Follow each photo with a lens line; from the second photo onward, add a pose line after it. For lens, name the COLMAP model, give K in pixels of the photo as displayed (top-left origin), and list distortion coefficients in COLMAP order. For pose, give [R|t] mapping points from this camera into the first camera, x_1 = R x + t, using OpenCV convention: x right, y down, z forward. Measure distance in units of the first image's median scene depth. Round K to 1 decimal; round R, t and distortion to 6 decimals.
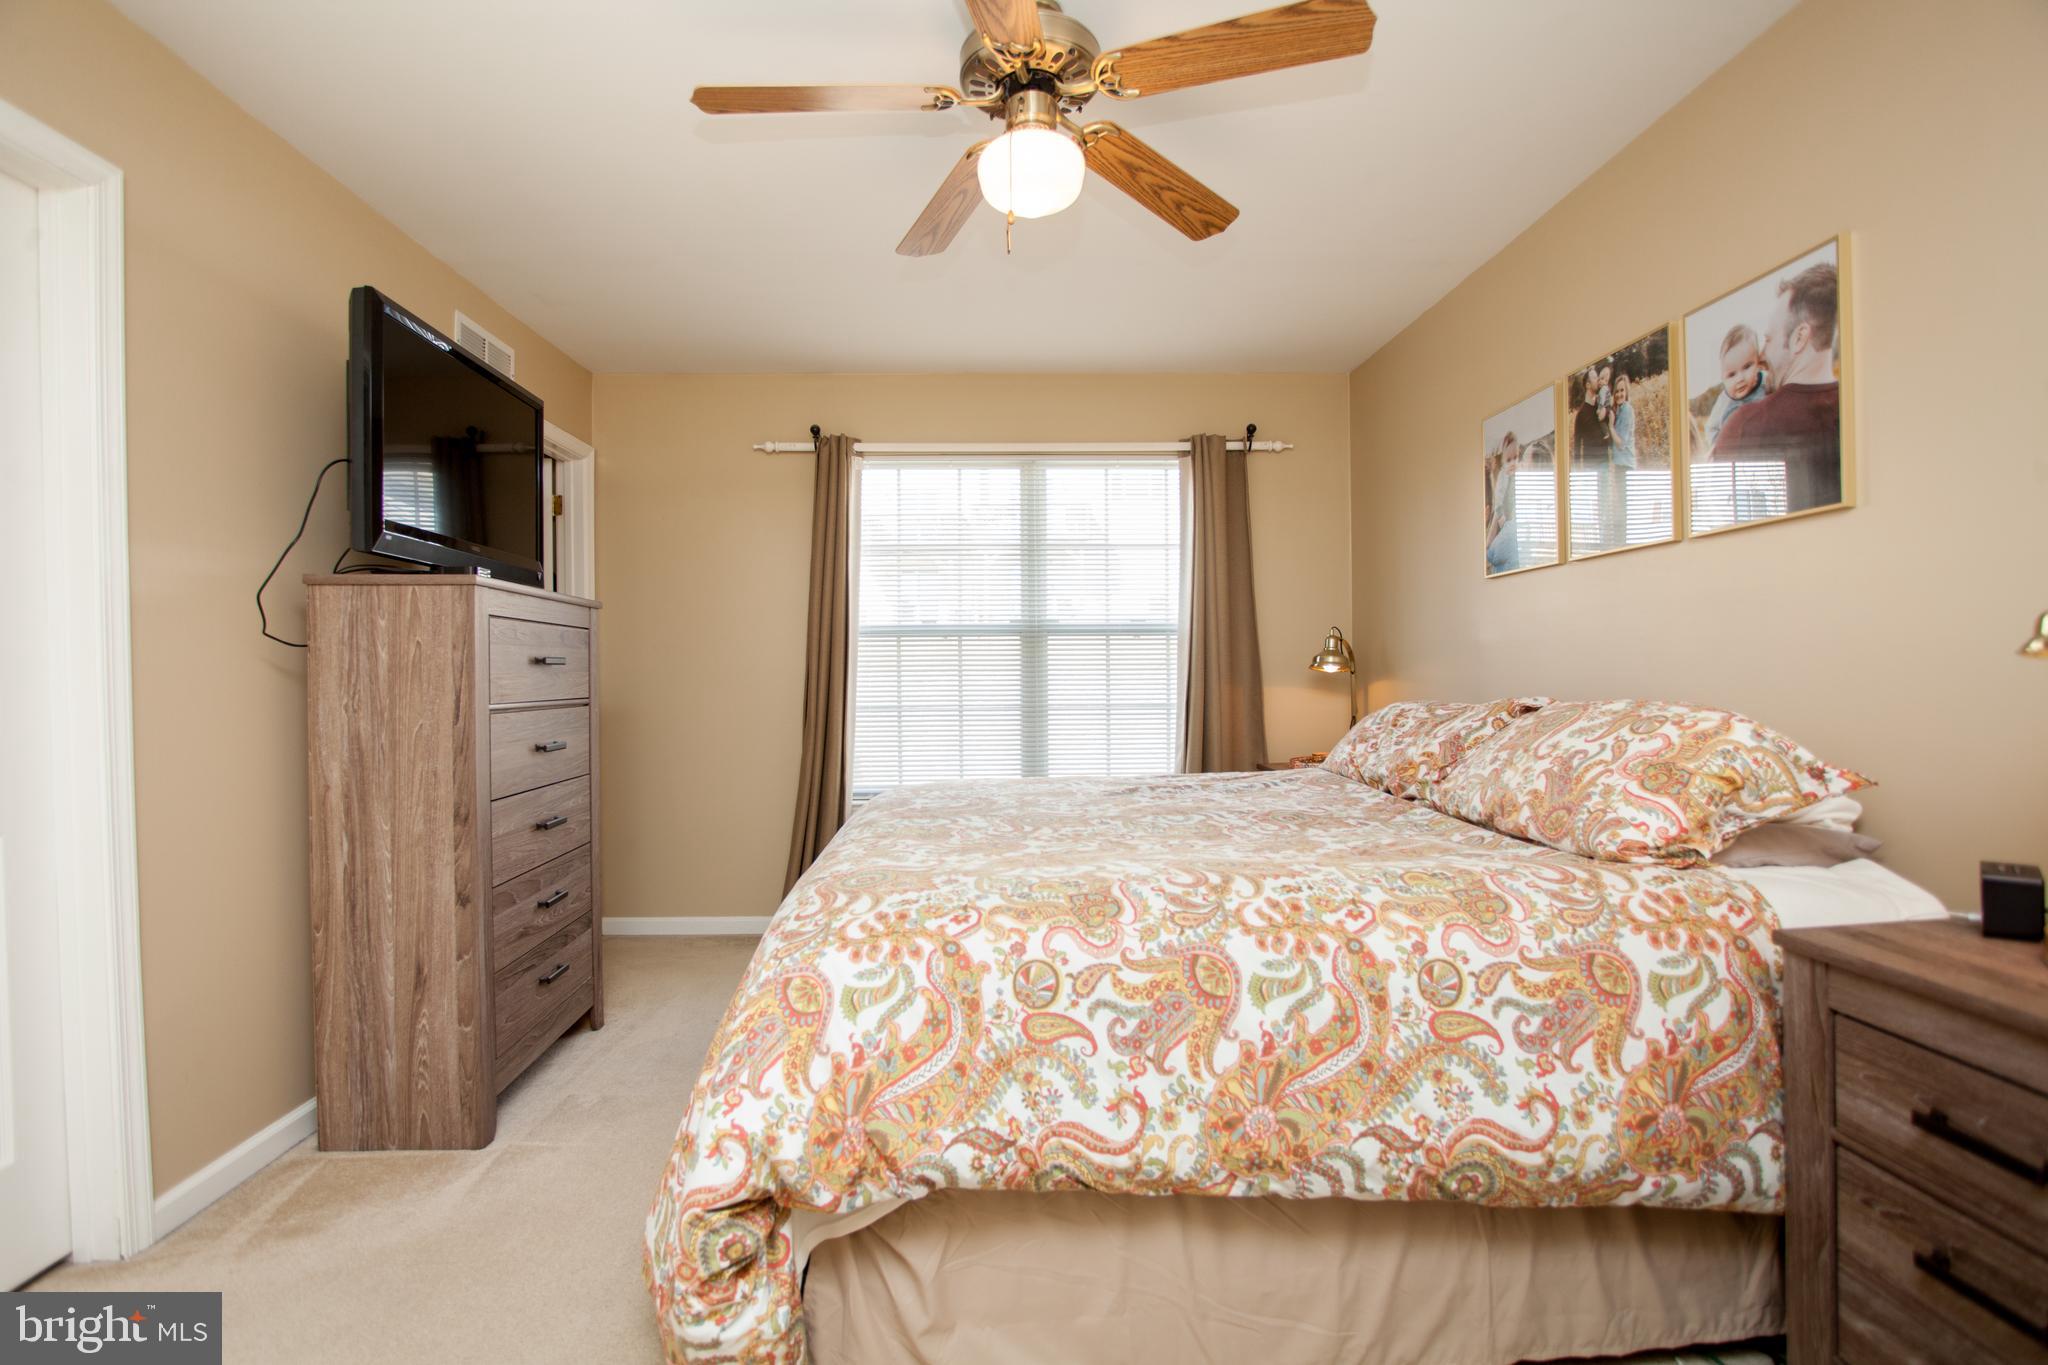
lens RADIAL K [[996.0, 0, 1008.6], [0, 996.0, 688.9], [0, 0, 1]] dist [-0.071081, 0.030750]
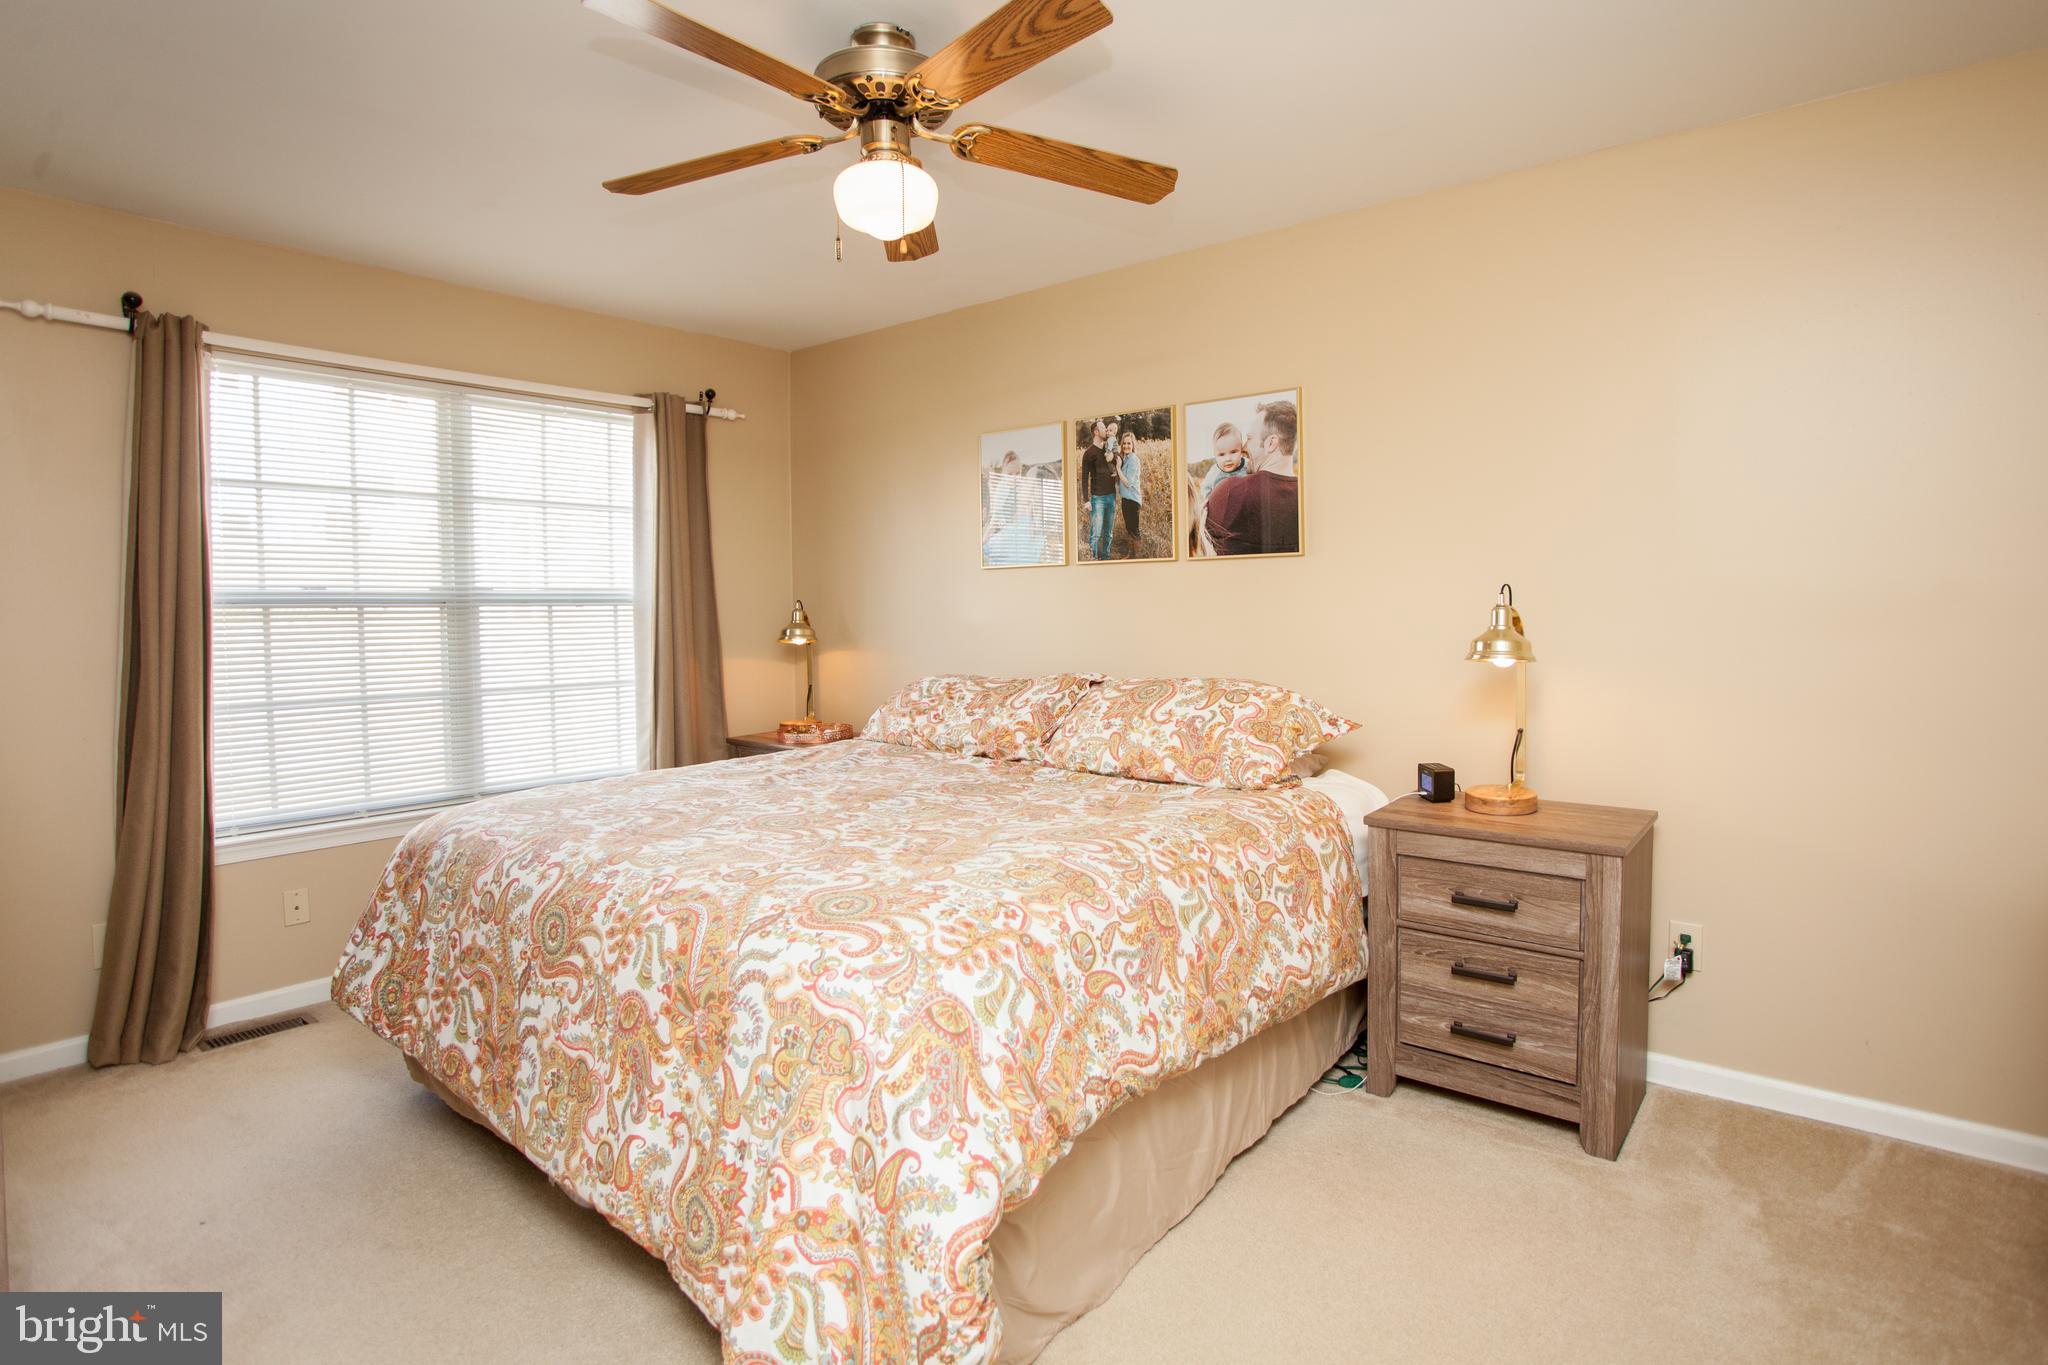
lens RADIAL K [[1102.7, 0, 1025.7], [0, 1102.7, 637.5], [0, 0, 1]] dist [-0.086096, 0.053494]
pose [[0.638849, -0.024344, 0.768947, -0.780397], [0.012801, 0.999697, 0.021014, -0.085837], [-0.769225, -0.003581, 0.638967, 0.152579]]
